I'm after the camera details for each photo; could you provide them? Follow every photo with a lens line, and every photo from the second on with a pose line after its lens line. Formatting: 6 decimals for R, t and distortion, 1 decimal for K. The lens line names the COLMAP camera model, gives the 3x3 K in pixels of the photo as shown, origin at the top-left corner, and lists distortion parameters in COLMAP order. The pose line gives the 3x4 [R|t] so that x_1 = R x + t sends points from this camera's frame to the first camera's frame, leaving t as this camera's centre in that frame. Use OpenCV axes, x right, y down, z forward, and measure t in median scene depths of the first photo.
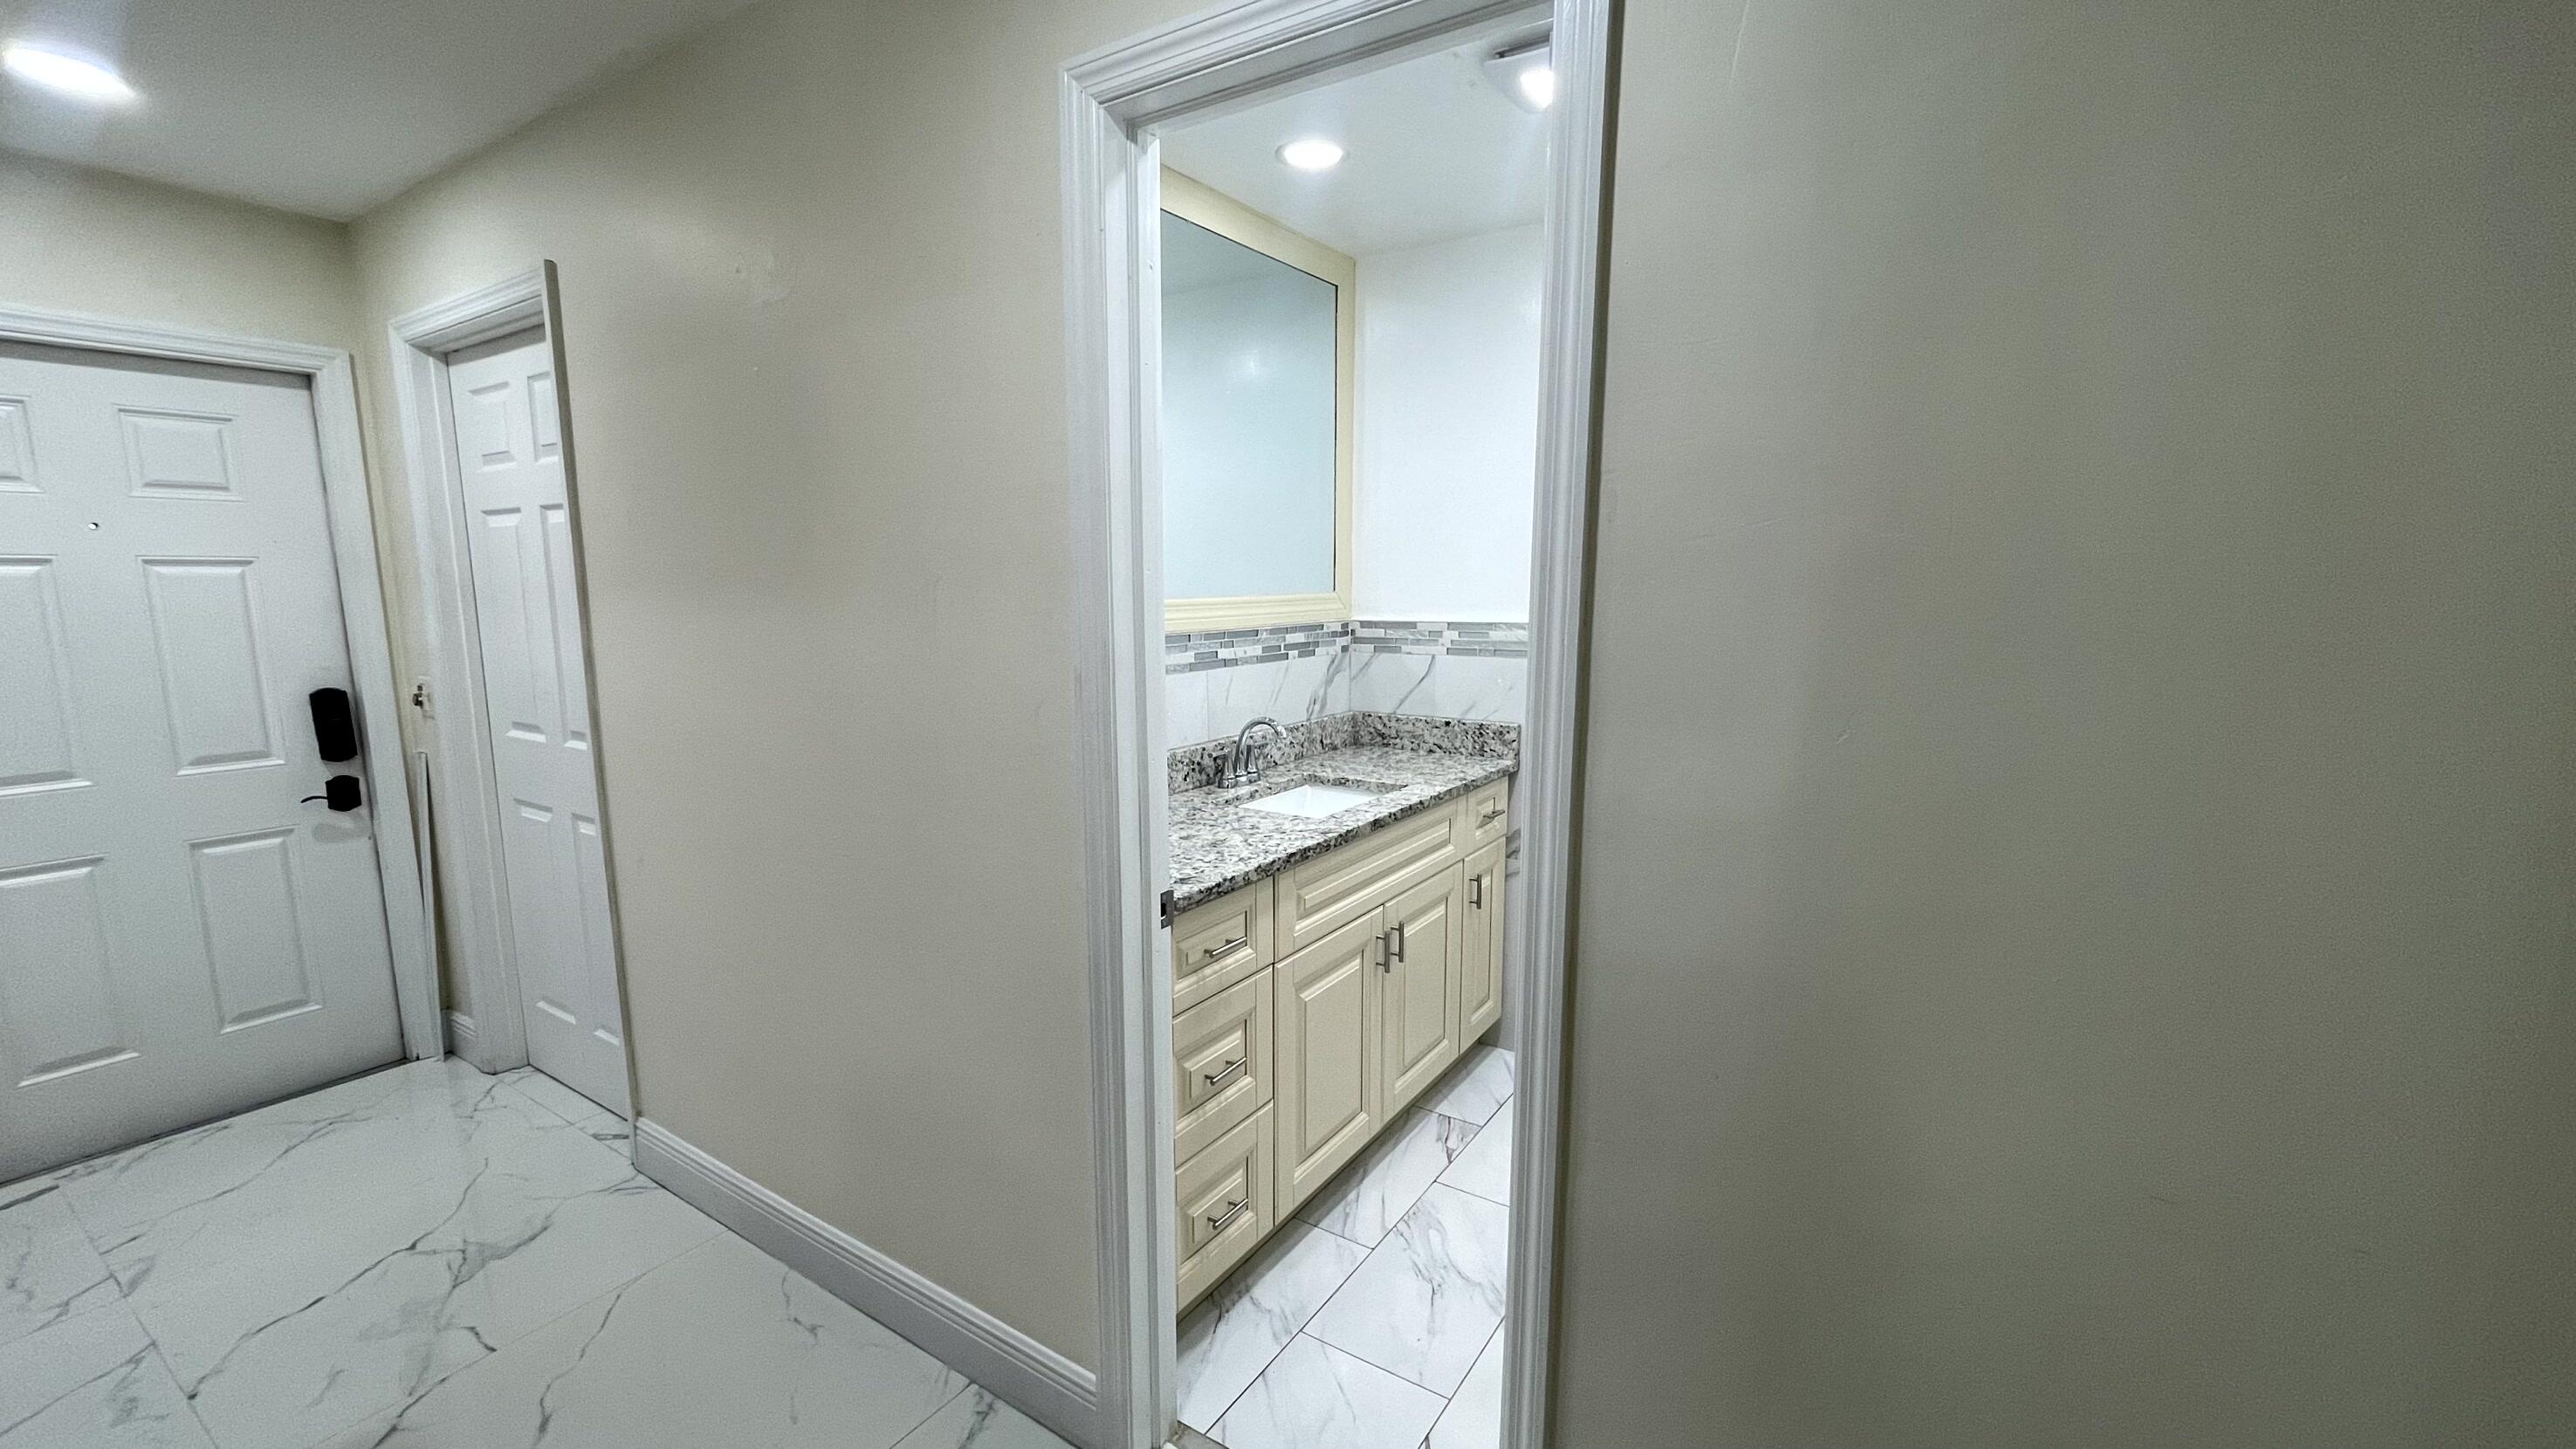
lens RADIAL K [[1046.9, 0, 1298.5], [0, 1046.9, 728.4], [0, 0, 1]] dist [0.013776, -0.000201]
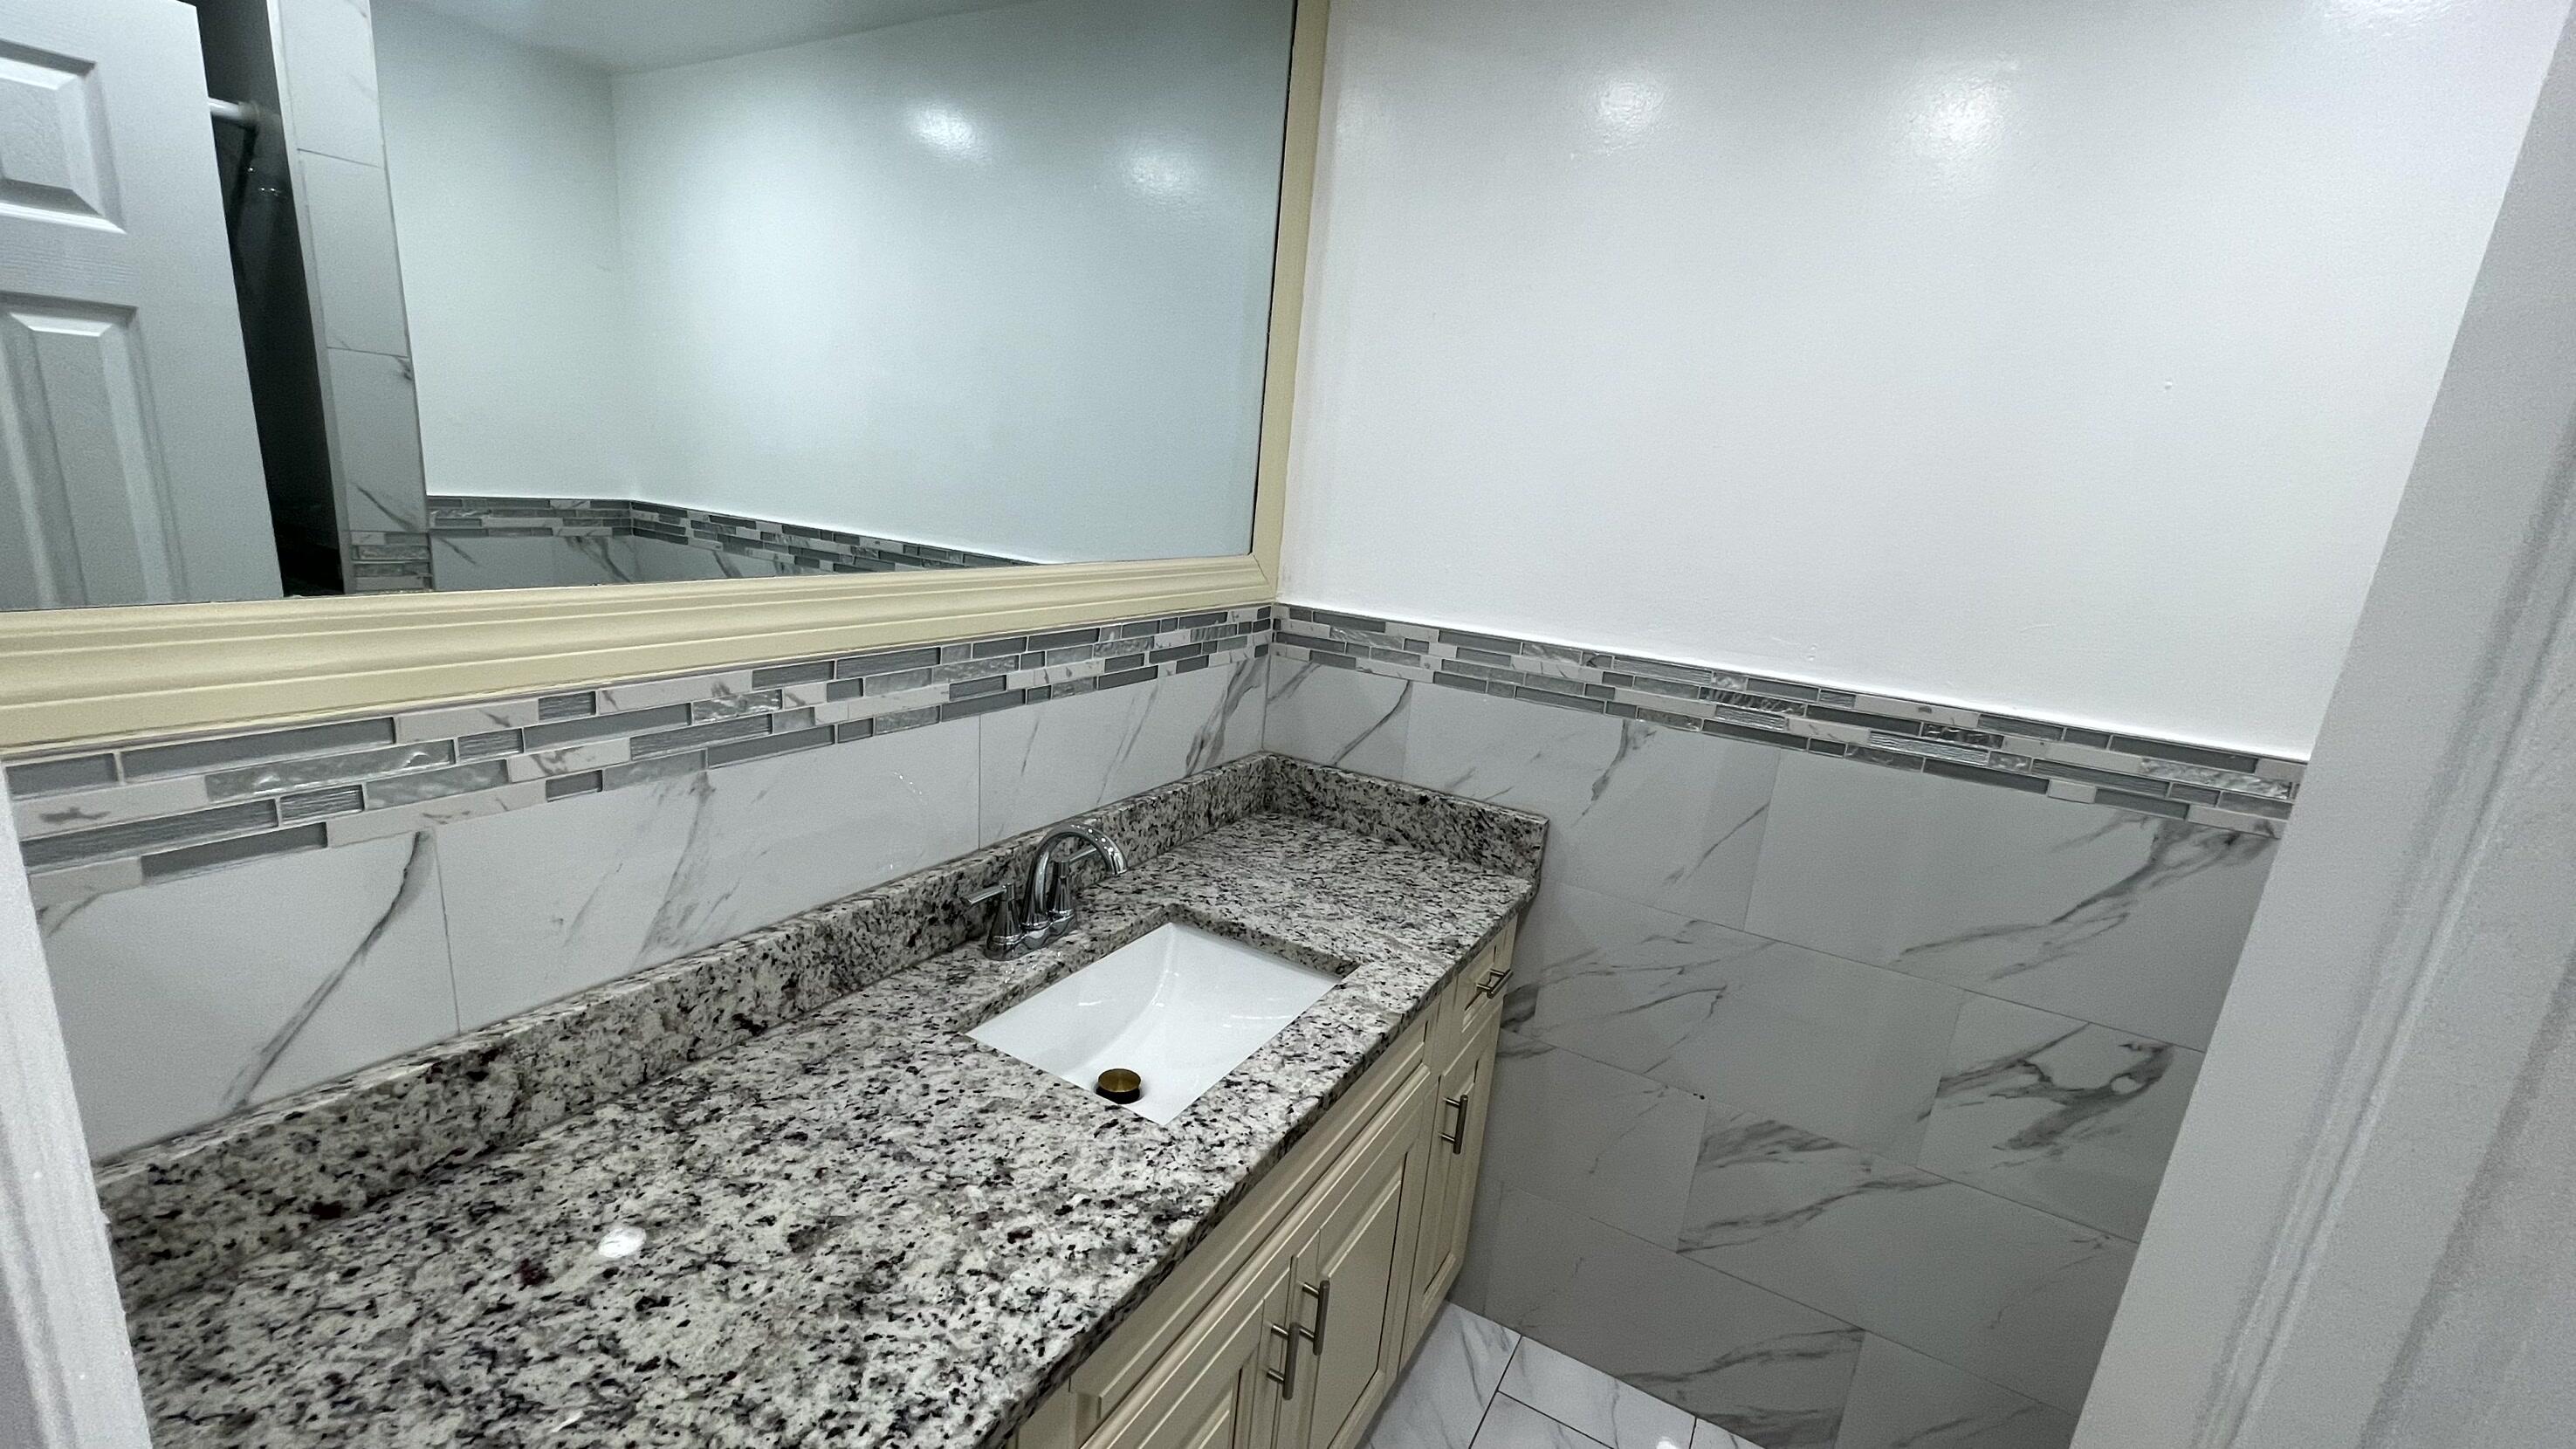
lens RADIAL K [[1046.9, 0, 1307.1], [0, 1046.9, 736.0], [0, 0, 1]] dist [0.013776, -0.000201]
pose [[0.993250, 0.072210, 0.090781, 0.020731], [-0.081281, 0.991605, 0.100561, -0.095052], [-0.082757, -0.107261, 0.990781, 0.424382]]
